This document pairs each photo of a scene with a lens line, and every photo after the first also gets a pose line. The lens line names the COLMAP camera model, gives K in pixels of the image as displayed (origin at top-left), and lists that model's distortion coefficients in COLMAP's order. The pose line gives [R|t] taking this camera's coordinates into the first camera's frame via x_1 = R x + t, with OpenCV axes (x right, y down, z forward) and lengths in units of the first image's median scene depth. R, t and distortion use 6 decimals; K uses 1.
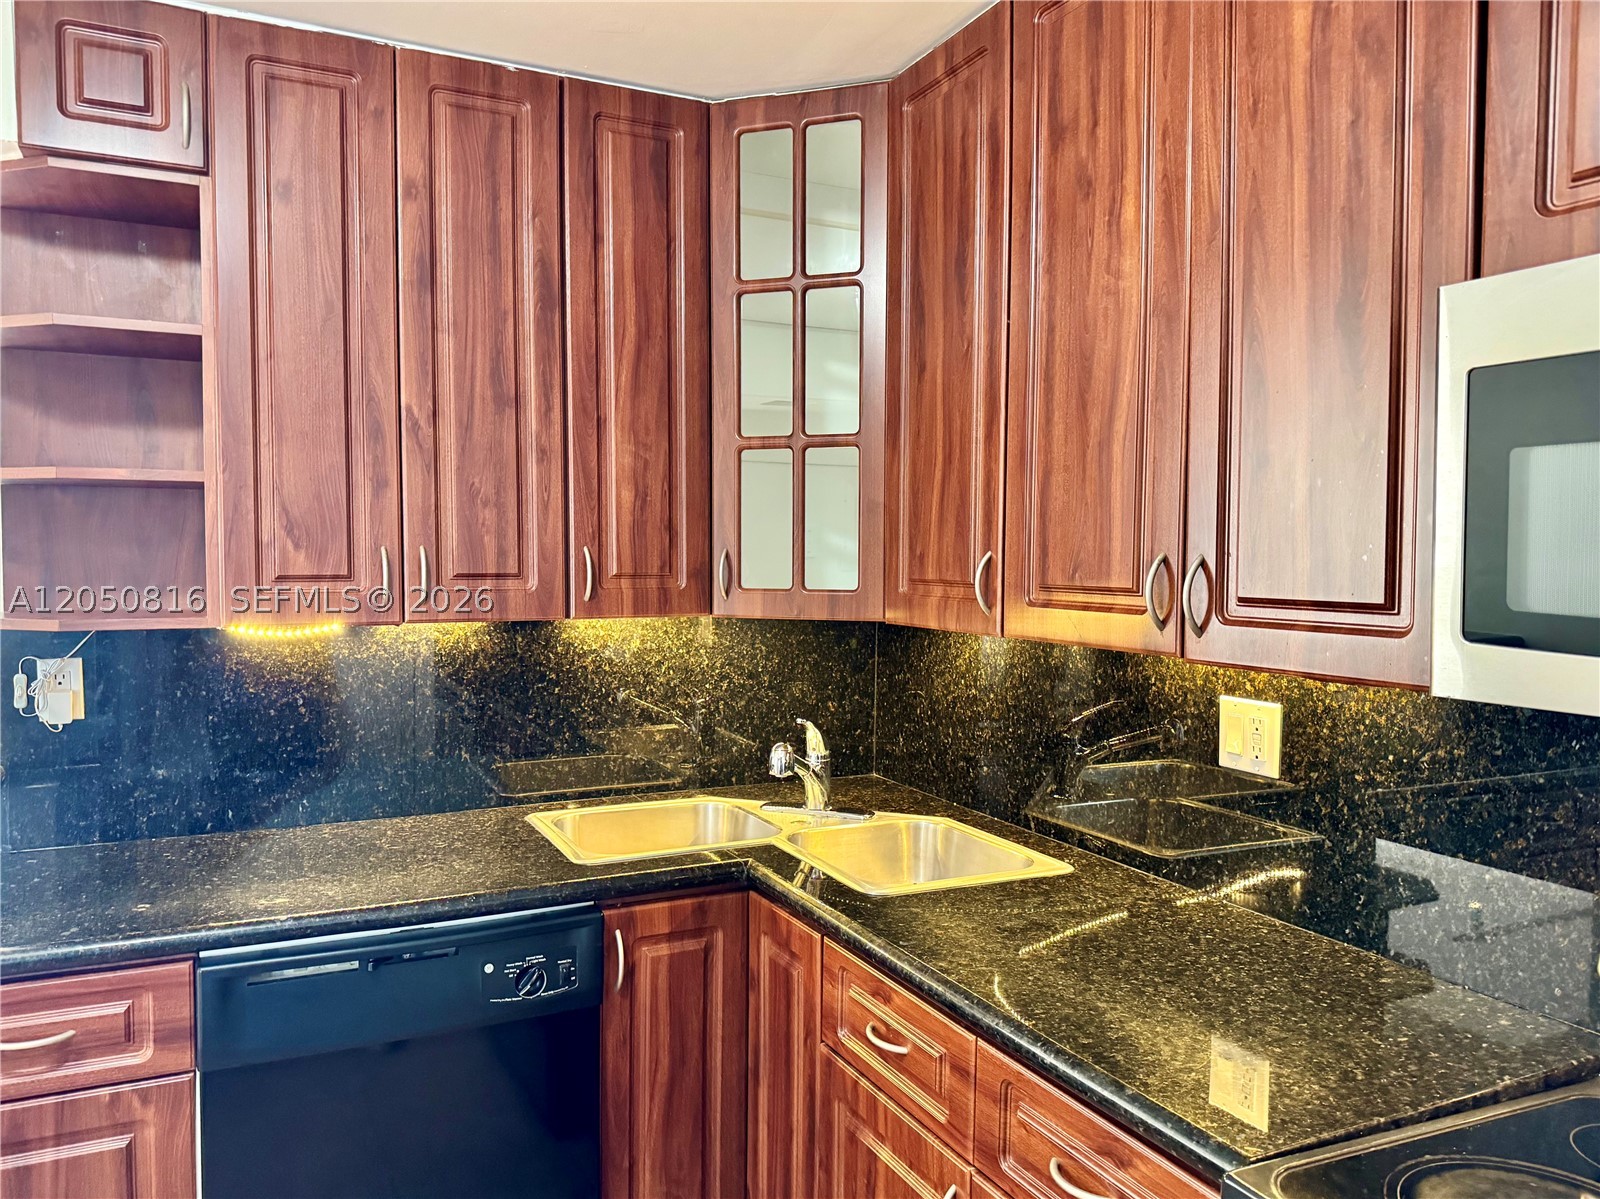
lens RADIAL K [[1146.7, 0, 799.1], [0, 1146.7, 606.4], [0, 0, 1]] dist [0.076163, -0.101591]
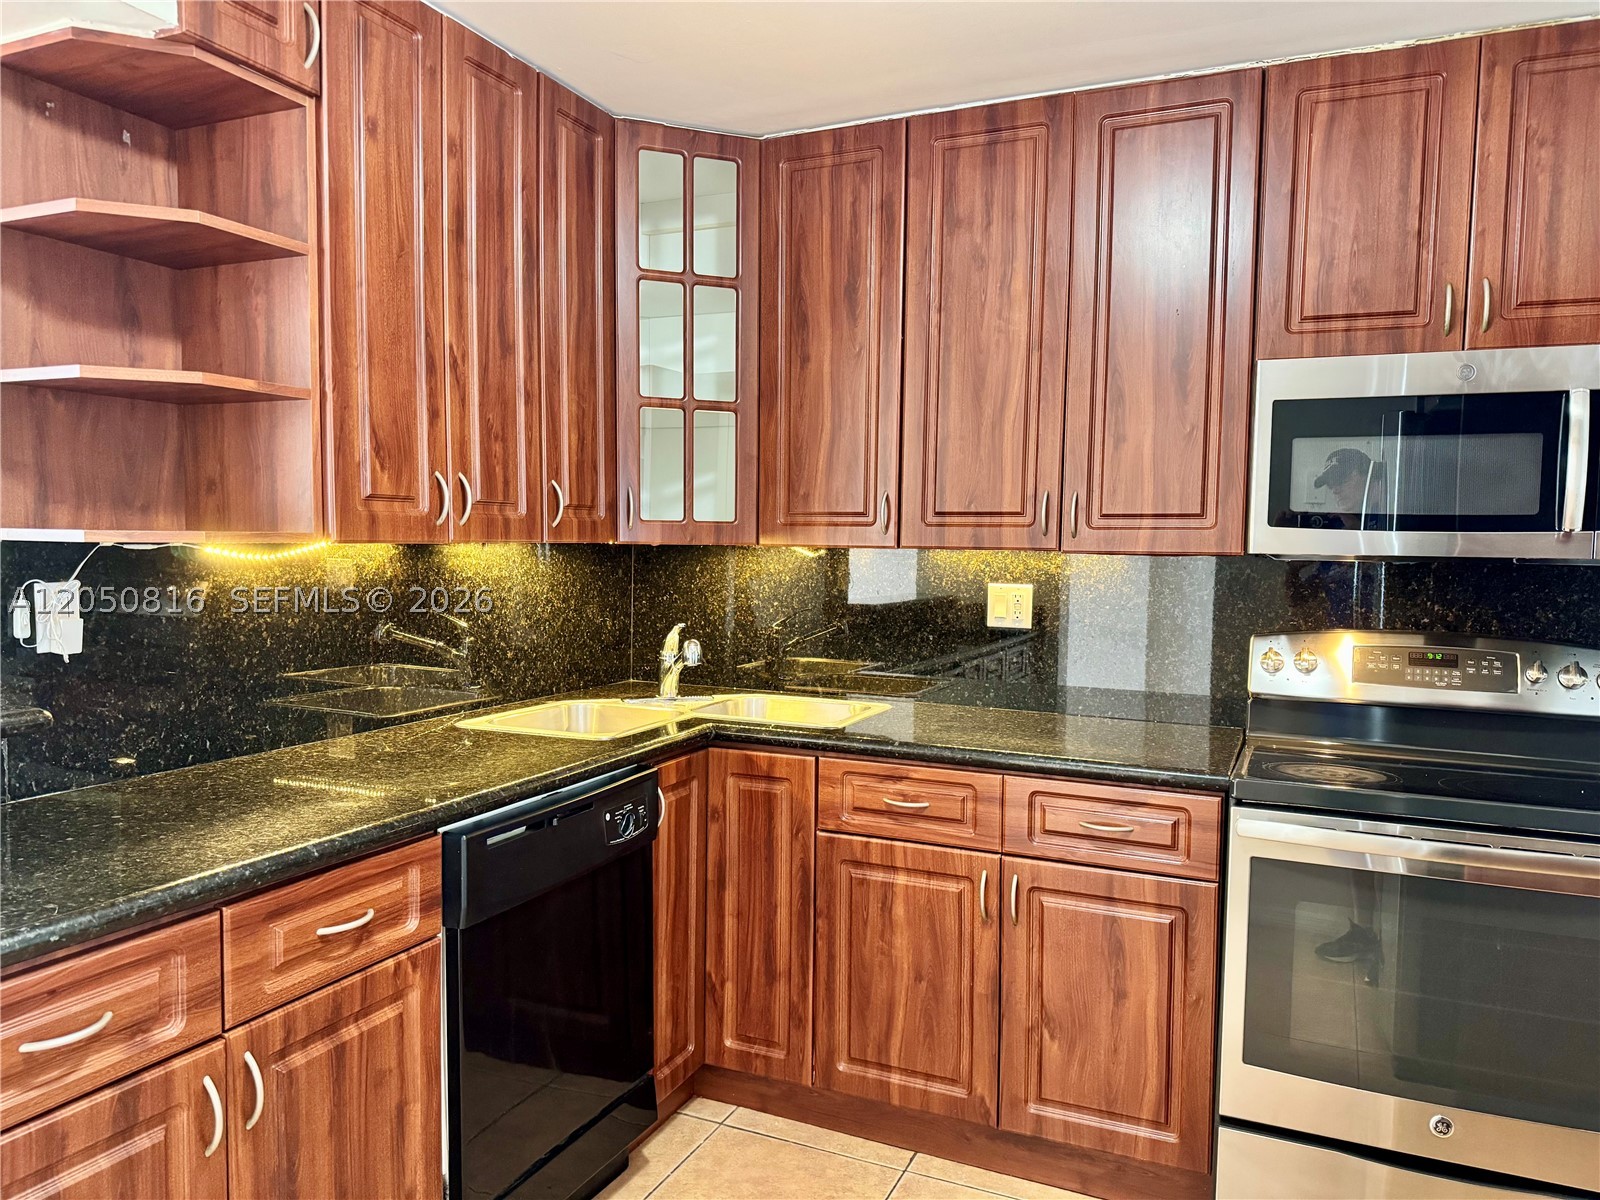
lens RADIAL K [[1094.9, 0, 776.0], [0, 1094.9, 620.5], [0, 0, 1]] dist [0.076078, -0.124599]
pose [[0.774241, -0.042507, 0.631462, -0.800269], [0.022312, 0.998955, 0.039887, 0.056626], [-0.632497, -0.016793, 0.774380, -0.013443]]
